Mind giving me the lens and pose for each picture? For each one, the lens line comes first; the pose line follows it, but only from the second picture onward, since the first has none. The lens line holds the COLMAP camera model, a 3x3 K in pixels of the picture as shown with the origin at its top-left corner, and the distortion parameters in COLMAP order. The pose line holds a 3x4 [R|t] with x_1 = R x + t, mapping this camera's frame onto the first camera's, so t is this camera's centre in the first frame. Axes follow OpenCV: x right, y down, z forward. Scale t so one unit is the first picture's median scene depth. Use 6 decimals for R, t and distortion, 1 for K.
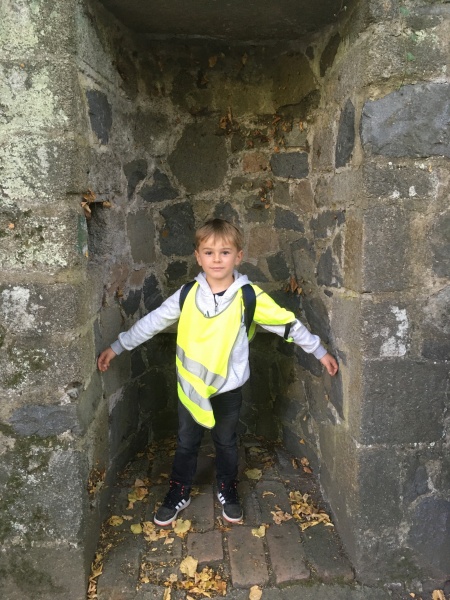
lens RADIAL K [[509.7, 0, 222.0], [0, 509.7, 299.2], [0, 0, 1]] dist [0.086673, -0.123201]
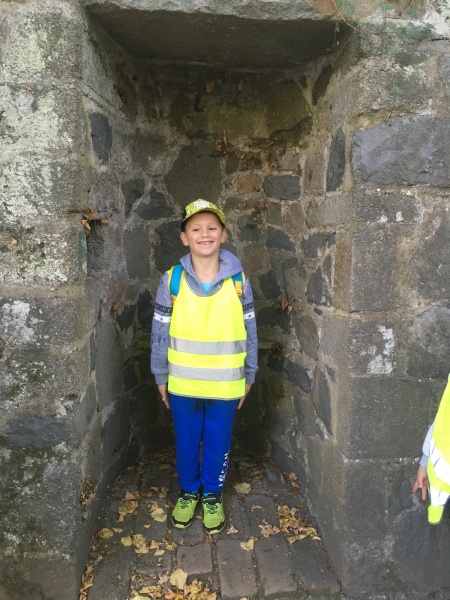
lens RADIAL K [[509.7, 0, 222.0], [0, 509.7, 299.2], [0, 0, 1]] dist [0.086673, -0.123201]
pose [[0.999569, 0.017535, 0.023559, -0.012974], [-0.016857, 0.999446, -0.028696, -0.004231], [-0.024050, 0.028286, 0.999311, -0.033817]]
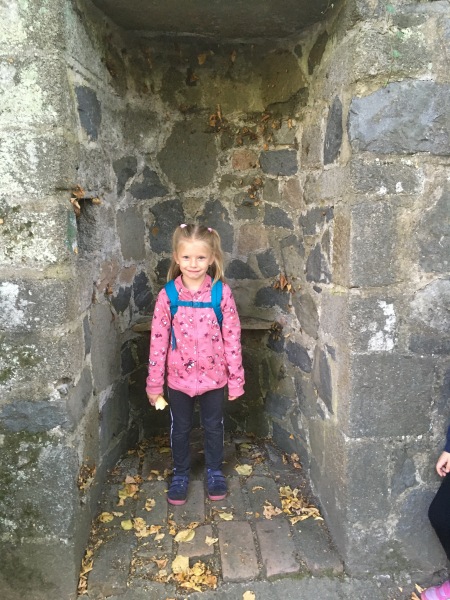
lens RADIAL K [[509.7, 0, 222.0], [0, 509.7, 299.2], [0, 0, 1]] dist [0.086673, -0.123201]
pose [[0.999837, -0.003342, 0.017735, 0.002372], [0.003362, 0.999994, -0.001087, 0.009796], [-0.017731, 0.001146, 0.999842, -0.005463]]
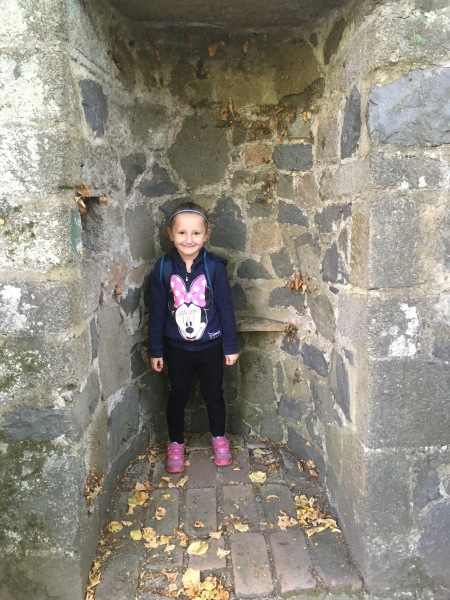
lens RADIAL K [[509.7, 0, 222.0], [0, 509.7, 299.2], [0, 0, 1]] dist [0.086673, -0.123201]
pose [[0.999910, -0.006333, -0.011848, 0.010172], [0.006395, 0.999966, 0.005273, -0.001149], [0.011814, -0.005348, 0.999916, 0.042409]]
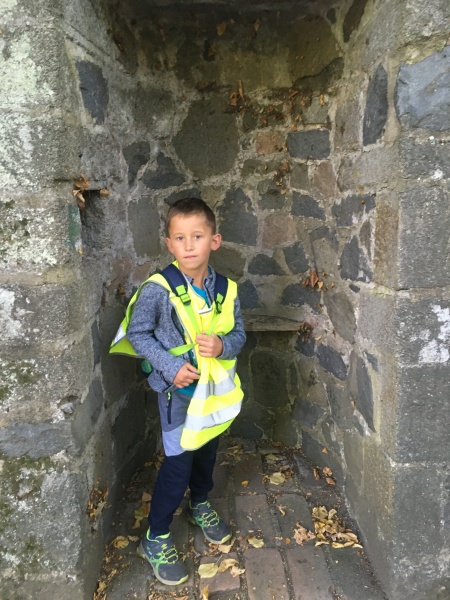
lens RADIAL K [[509.7, 0, 222.0], [0, 509.7, 299.2], [0, 0, 1]] dist [0.086673, -0.123201]
pose [[0.999674, -0.012863, -0.022036, -0.003164], [0.013411, 0.999600, 0.024893, -0.021263], [0.021707, -0.025180, 0.999447, 0.122228]]
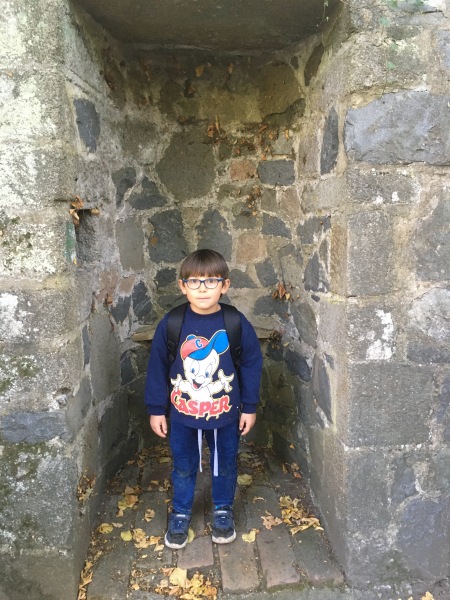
lens RADIAL K [[509.7, 0, 222.0], [0, 509.7, 299.2], [0, 0, 1]] dist [0.086673, -0.123201]
pose [[0.999819, -0.008667, 0.016919, 0.006546], [0.008958, 0.999811, -0.017243, 0.007258], [-0.016767, 0.017391, 0.999708, -0.009307]]
